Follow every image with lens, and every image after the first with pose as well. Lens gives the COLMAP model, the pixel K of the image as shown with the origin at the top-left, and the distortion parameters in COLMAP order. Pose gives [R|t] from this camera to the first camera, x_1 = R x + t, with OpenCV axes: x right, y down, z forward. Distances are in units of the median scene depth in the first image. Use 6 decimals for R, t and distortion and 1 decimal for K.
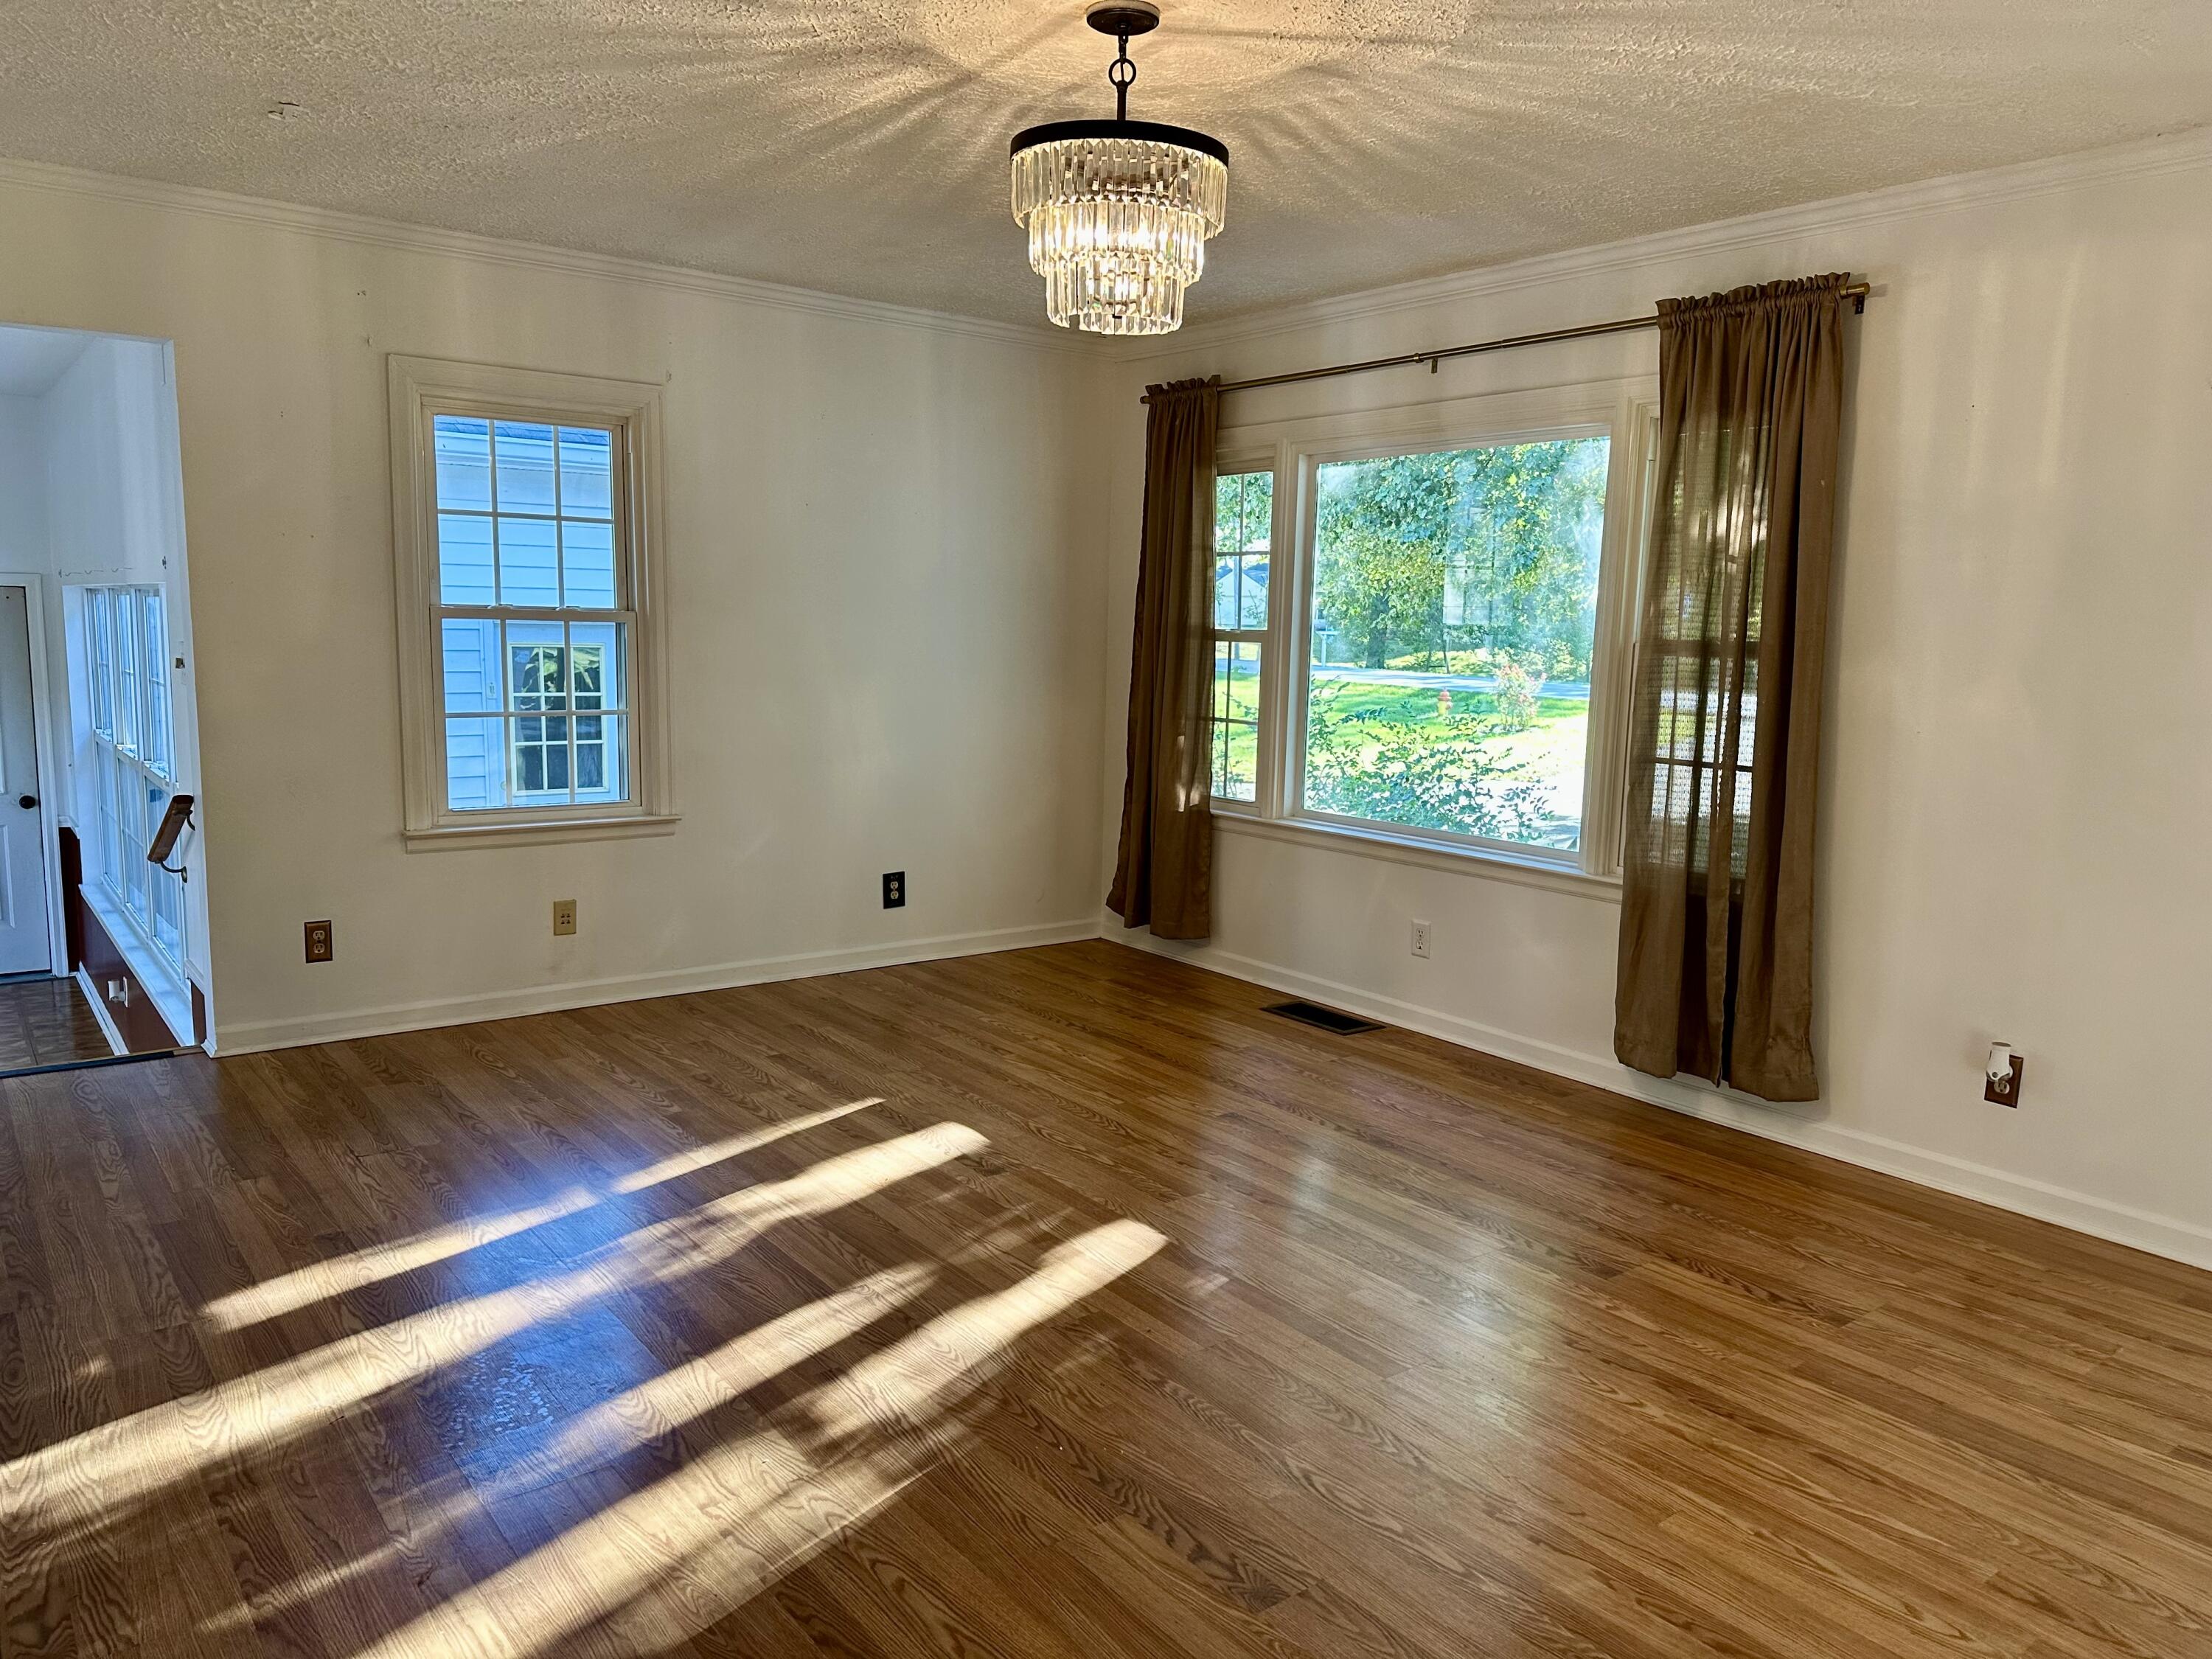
lens RADIAL K [[1530.8, 0, 1106.0], [0, 1530.8, 829.5], [0, 0, 1]] dist [0.106297, -0.102954]
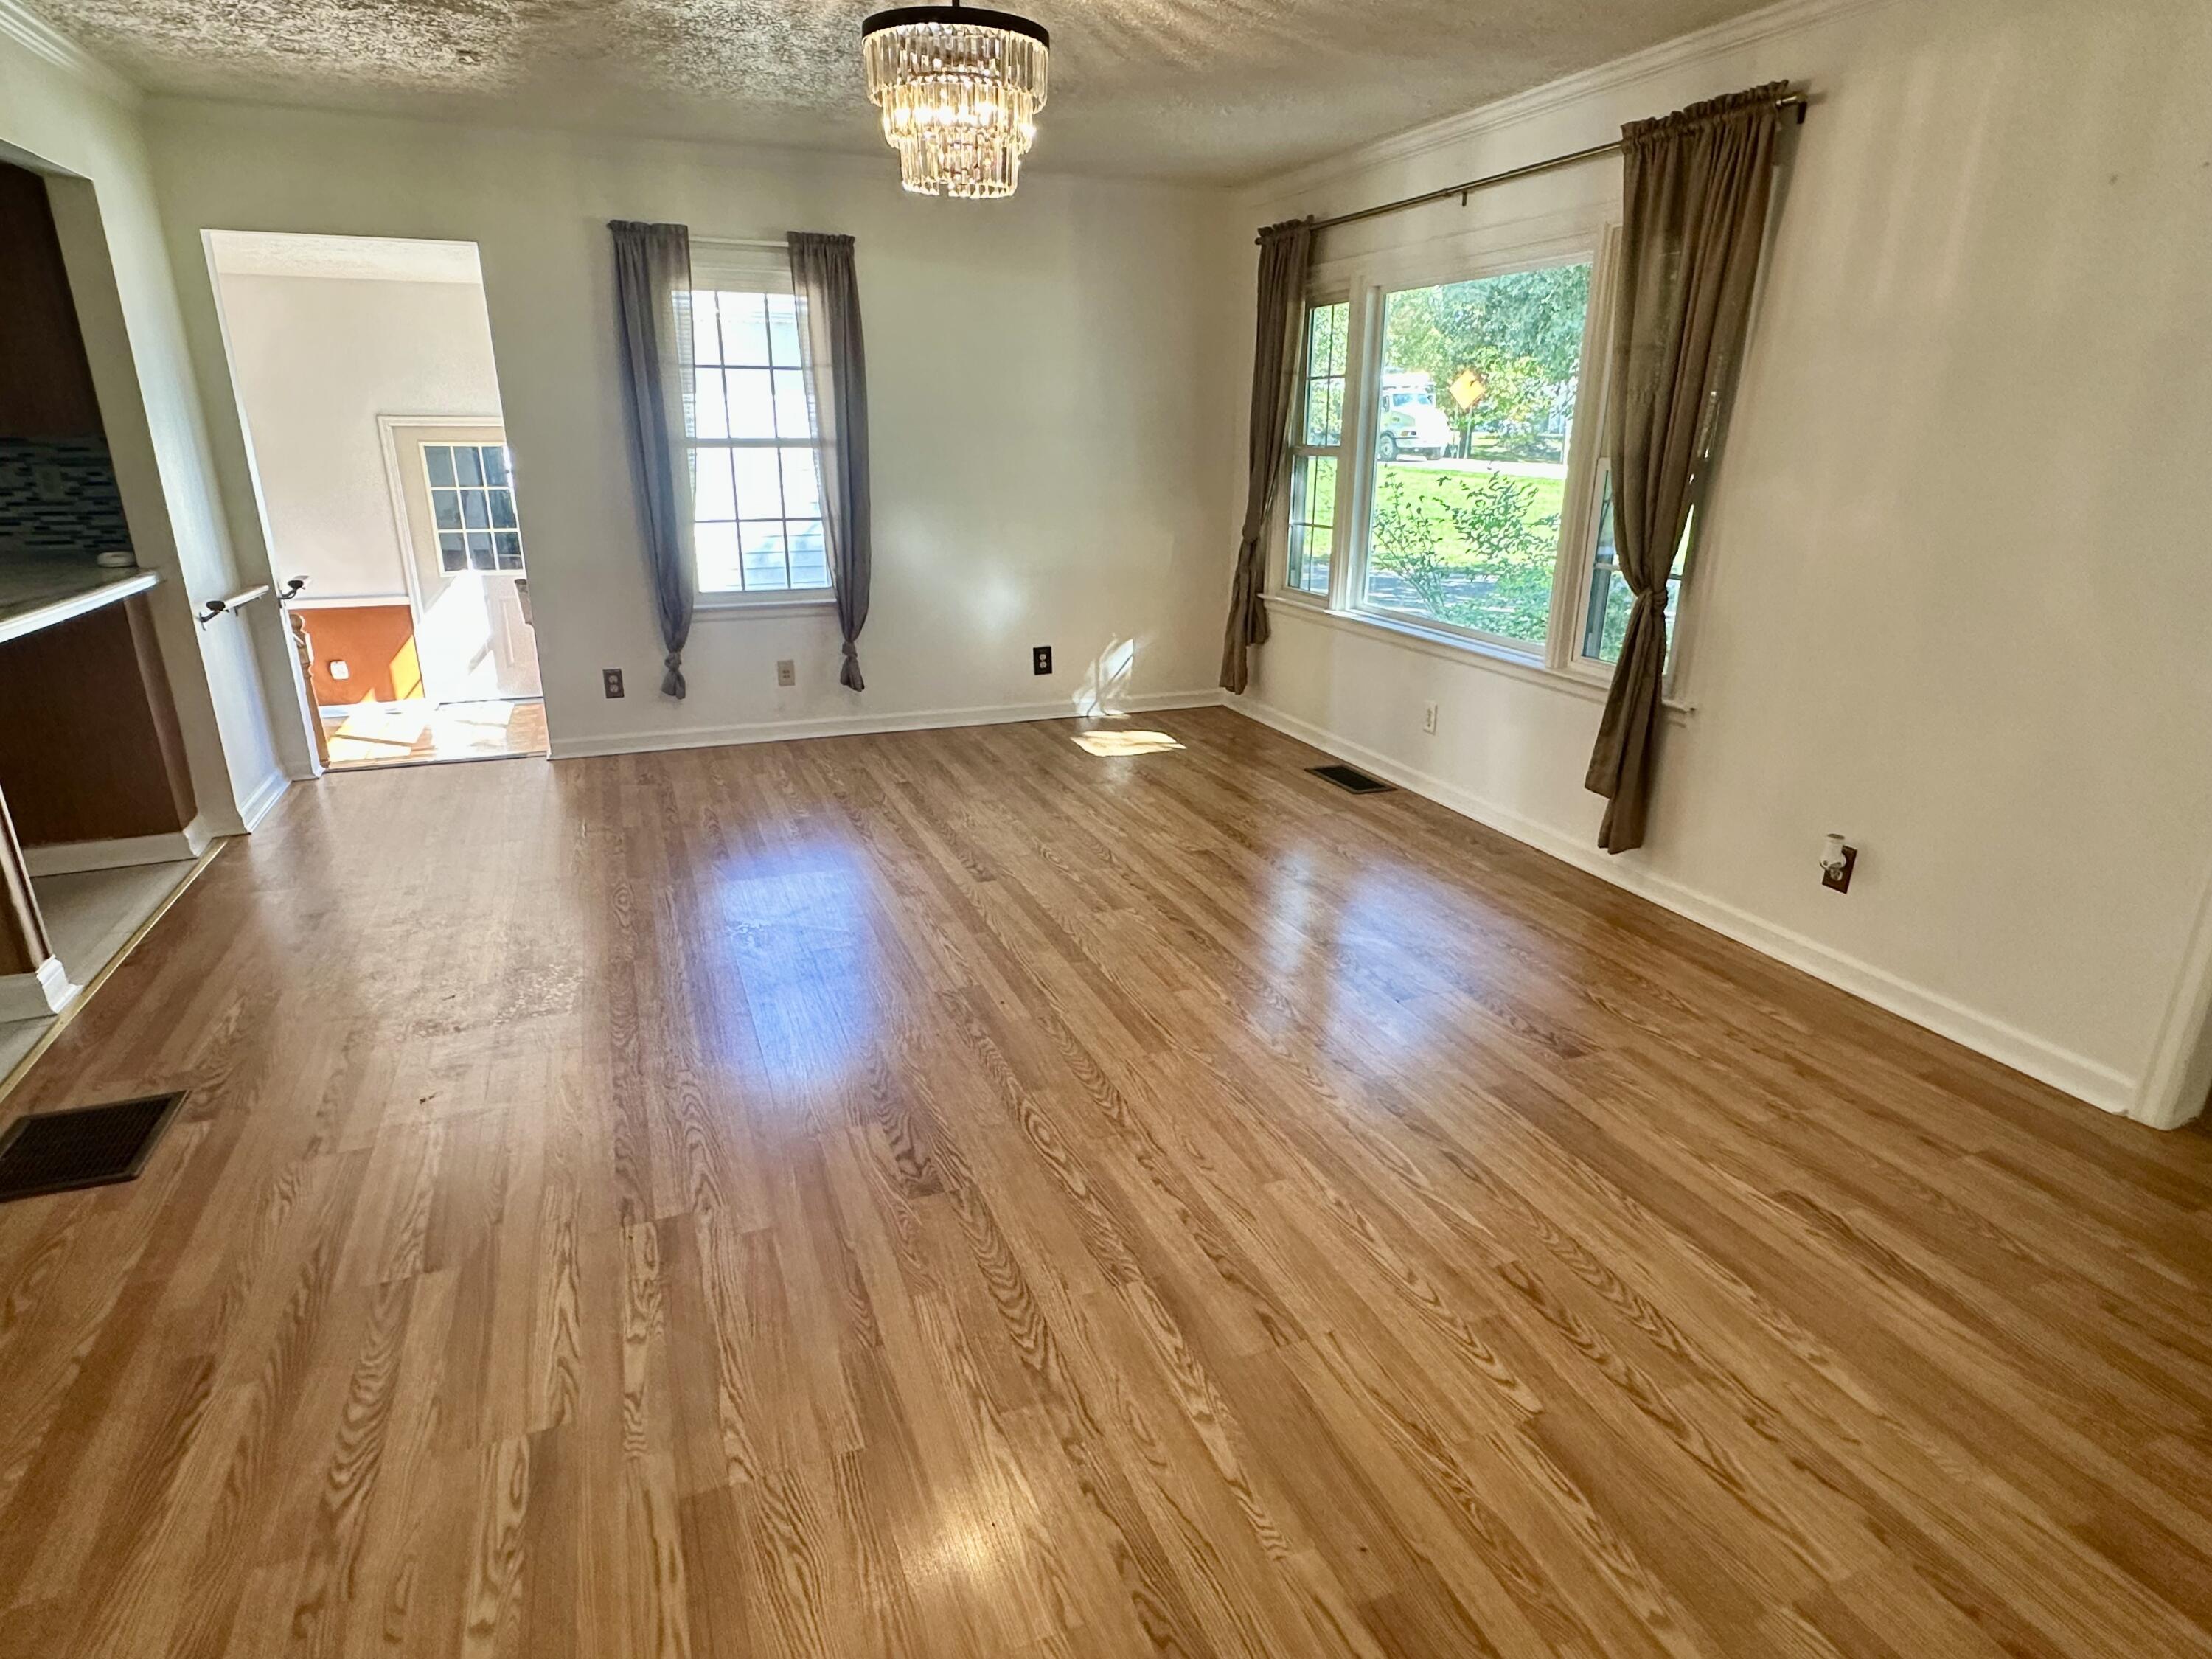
lens RADIAL K [[1215.5, 0, 1106.0], [0, 1215.5, 829.5], [0, 0, 1]] dist [-0.004138, 0.015174]
pose [[0.960204, 0.071403, -0.270020, 0.252380], [-0.021796, 0.982978, 0.182425, -0.010584], [0.278450, -0.169279, 0.945415, 0.039659]]
